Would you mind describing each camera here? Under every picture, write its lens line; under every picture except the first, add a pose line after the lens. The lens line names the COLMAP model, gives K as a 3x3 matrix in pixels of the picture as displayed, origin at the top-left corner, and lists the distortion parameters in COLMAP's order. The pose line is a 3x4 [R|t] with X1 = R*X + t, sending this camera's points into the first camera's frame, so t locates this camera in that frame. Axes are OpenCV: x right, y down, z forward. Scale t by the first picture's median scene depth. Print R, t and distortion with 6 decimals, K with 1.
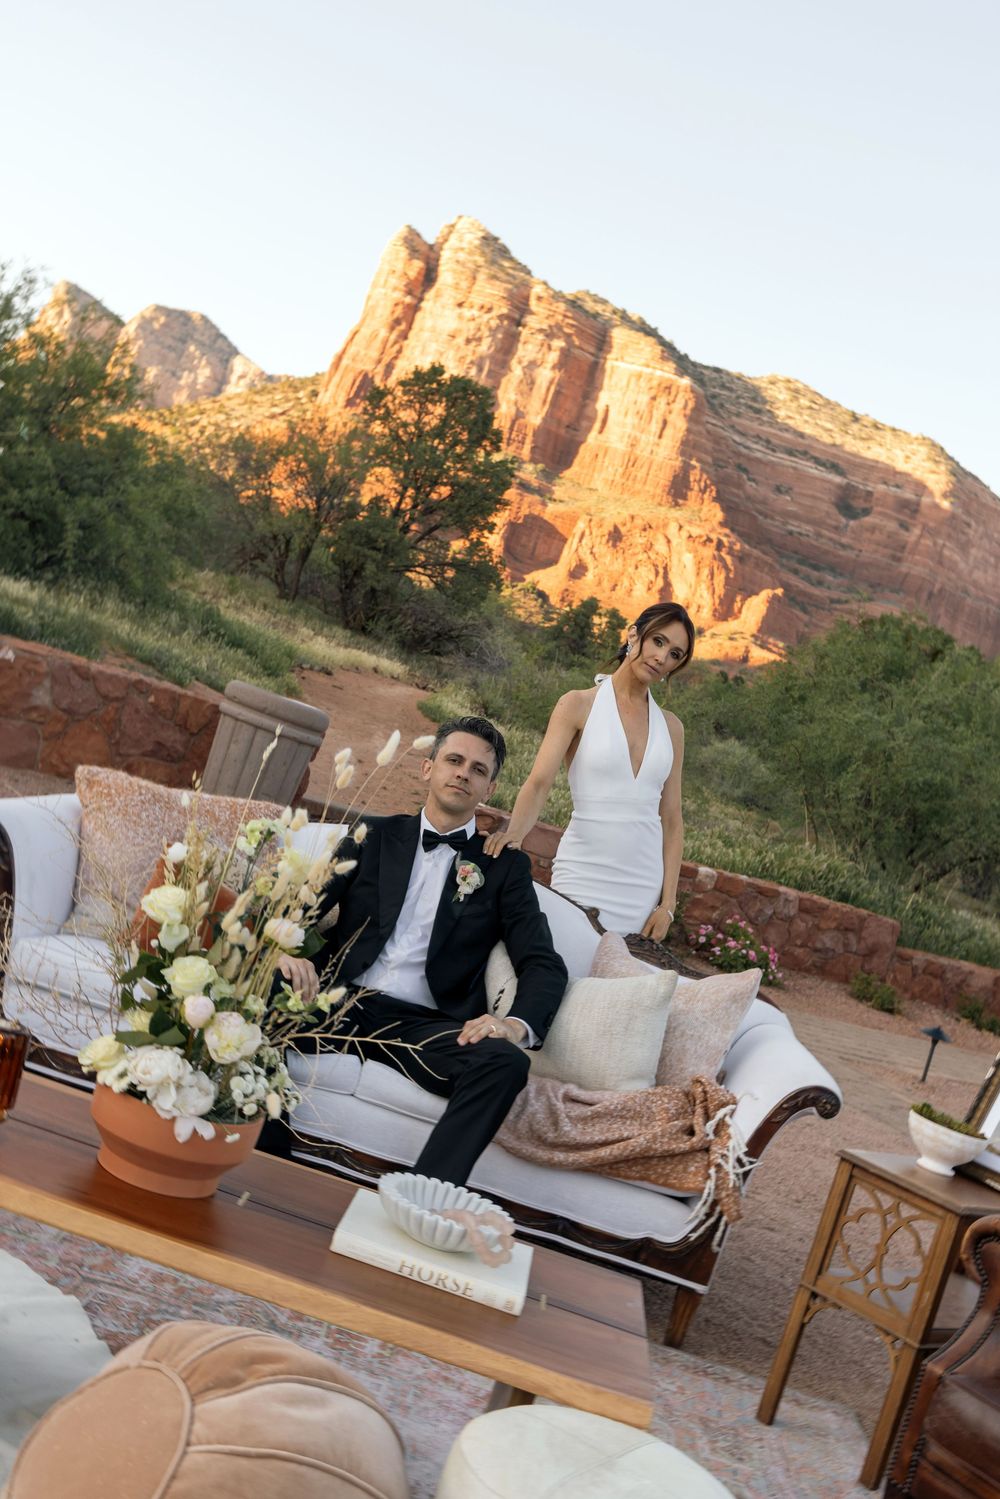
lens RADIAL K [[1773.2, 0, 500.0], [0, 1773.2, 749.5], [0, 0, 1]] dist [0.059293, -0.014615]
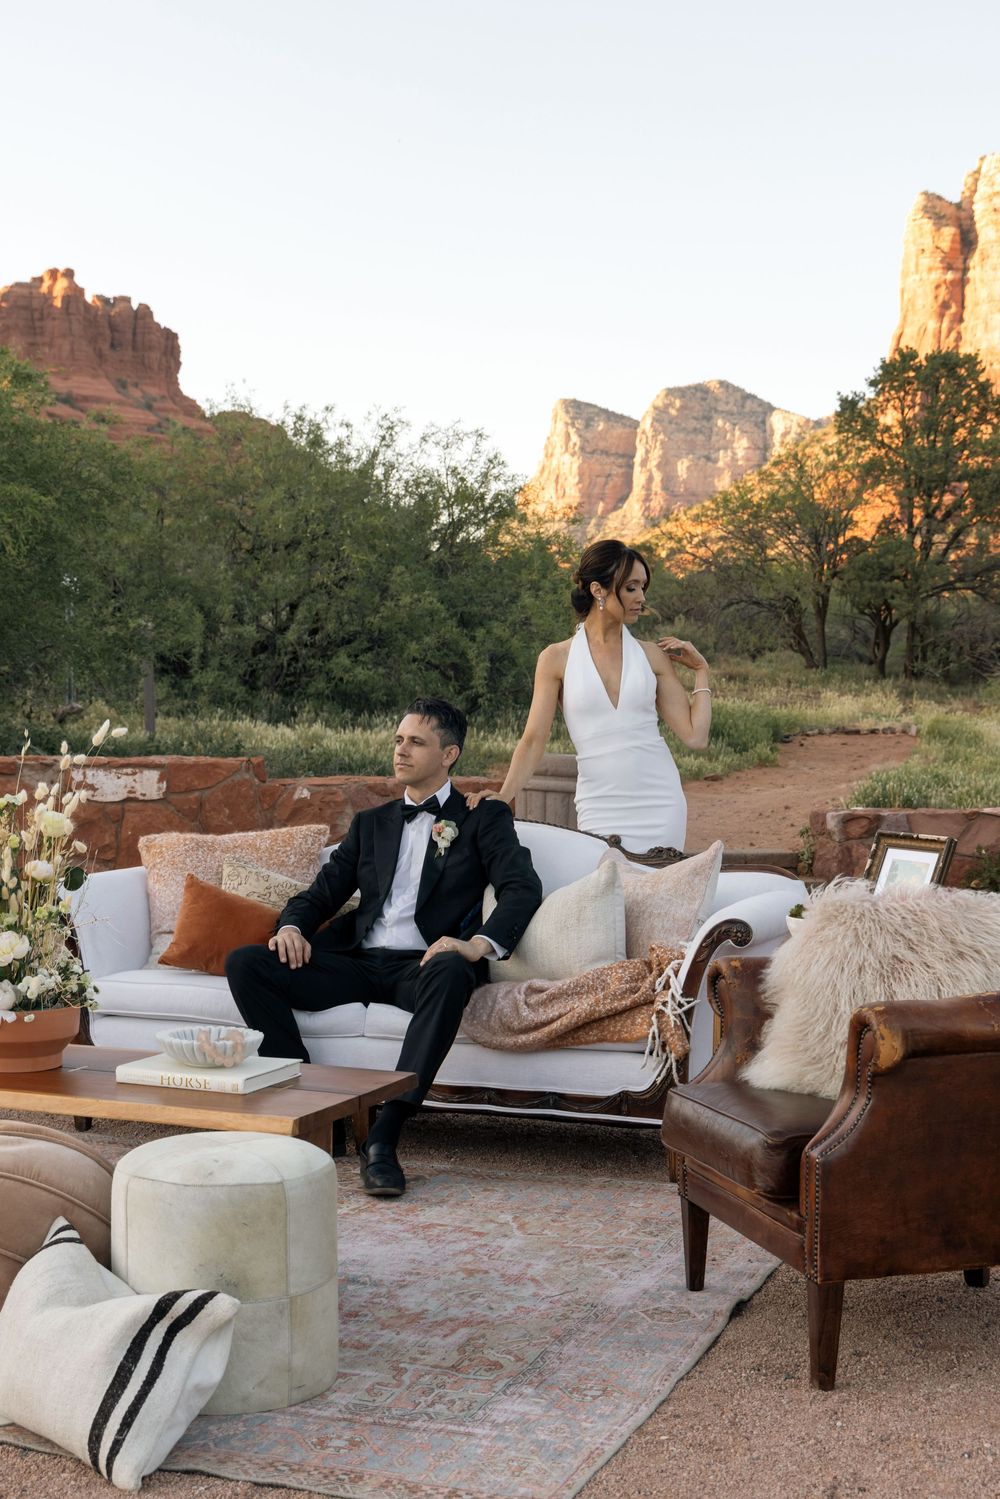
lens RADIAL K [[2166.3, 0, 500.0], [0, 2166.3, 749.5], [0, 0, 1]] dist [0.055718, -0.134850]
pose [[0.904192, -0.291034, -0.312628, 0.443831], [0.271468, 0.956656, -0.105428, 0.169519], [0.329761, 0.010459, 0.944007, -0.277691]]
